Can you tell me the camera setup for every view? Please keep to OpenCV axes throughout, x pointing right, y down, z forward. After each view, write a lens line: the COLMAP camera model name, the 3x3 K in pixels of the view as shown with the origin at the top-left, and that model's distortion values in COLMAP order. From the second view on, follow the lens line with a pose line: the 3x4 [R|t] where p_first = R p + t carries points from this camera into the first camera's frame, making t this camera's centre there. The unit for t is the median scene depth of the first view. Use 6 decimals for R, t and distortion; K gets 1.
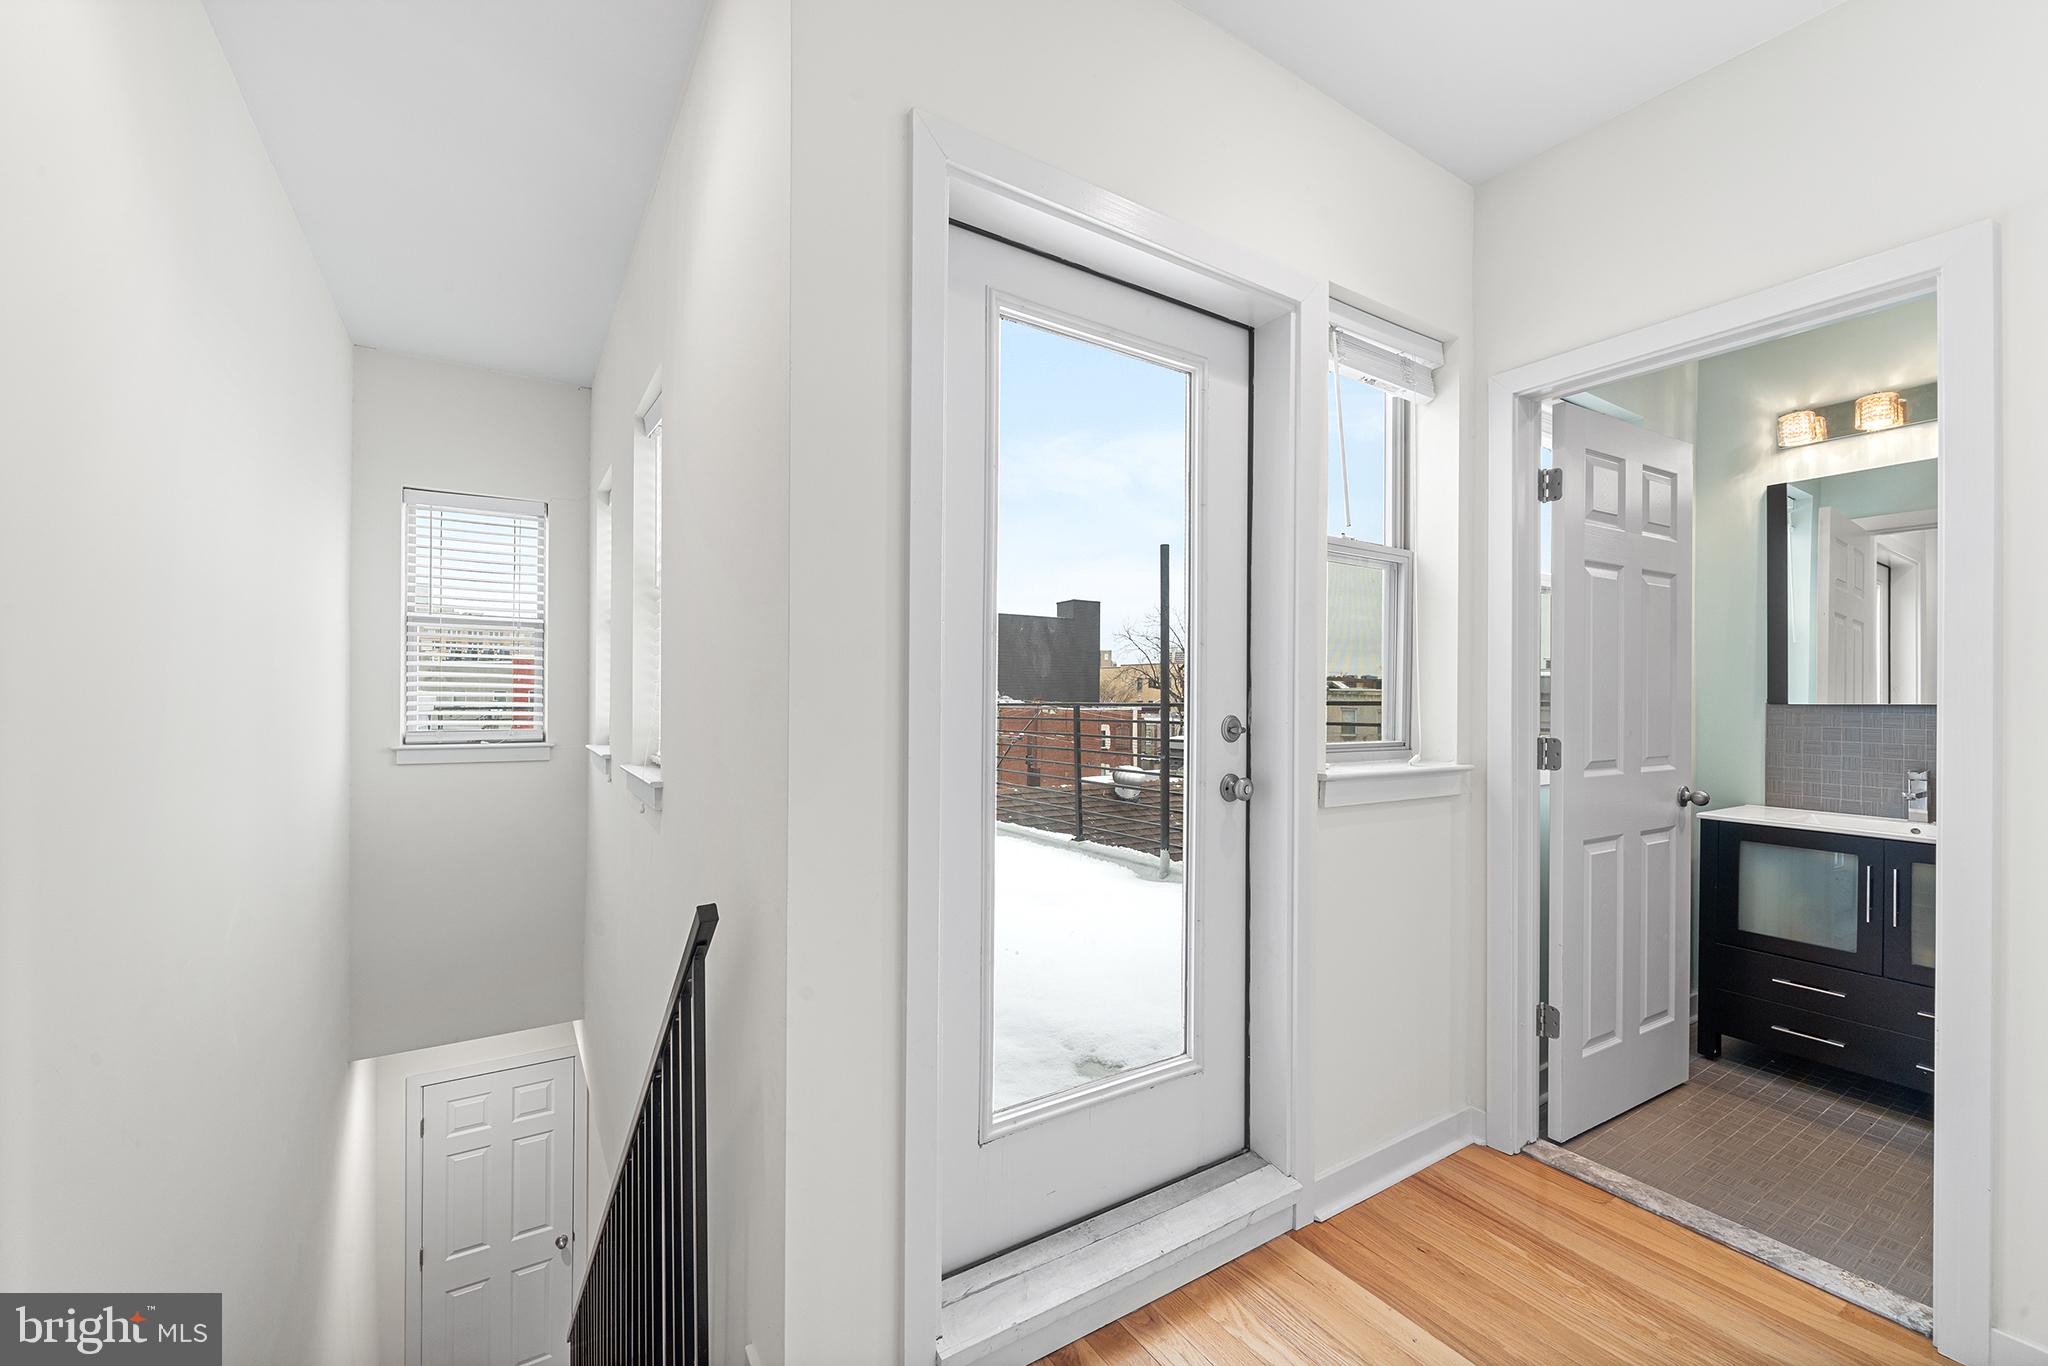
lens RADIAL K [[826.6, 0, 1026.4], [0, 826.6, 689.9], [0, 0, 1]] dist [-0.000536, -0.000189]
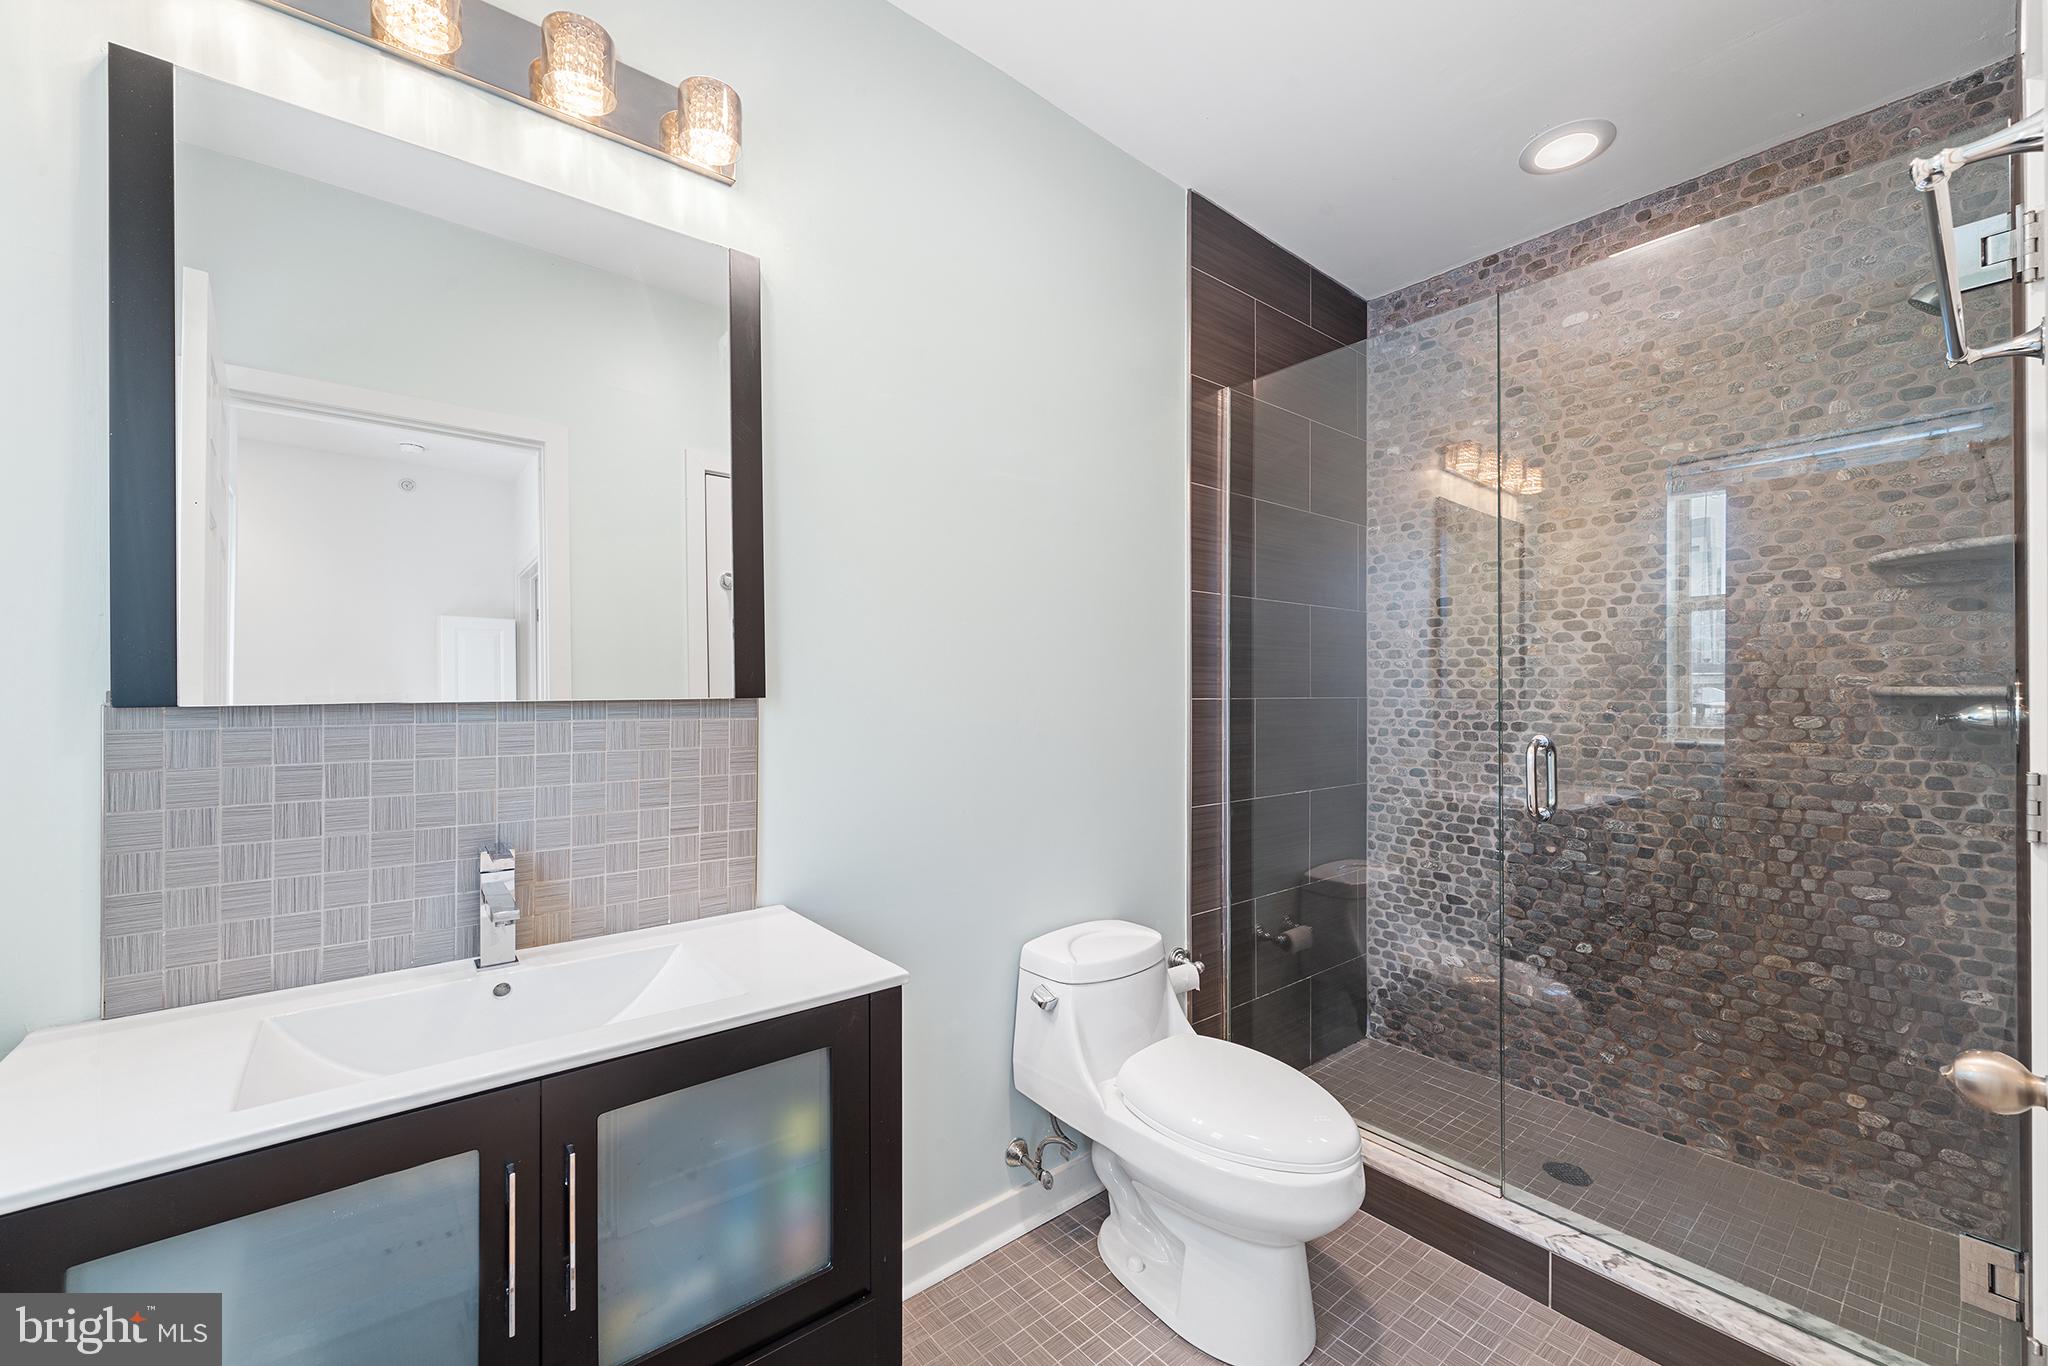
lens RADIAL K [[826.6, 0, 1026.4], [0, 826.6, 689.9], [0, 0, 1]] dist [-0.000536, -0.000189]
pose [[-0.102808, 0.002085, 0.994699, 0.546771], [-0.000995, 0.999997, -0.002199, 0.011030], [-0.994701, -0.001216, -0.102806, 0.688027]]
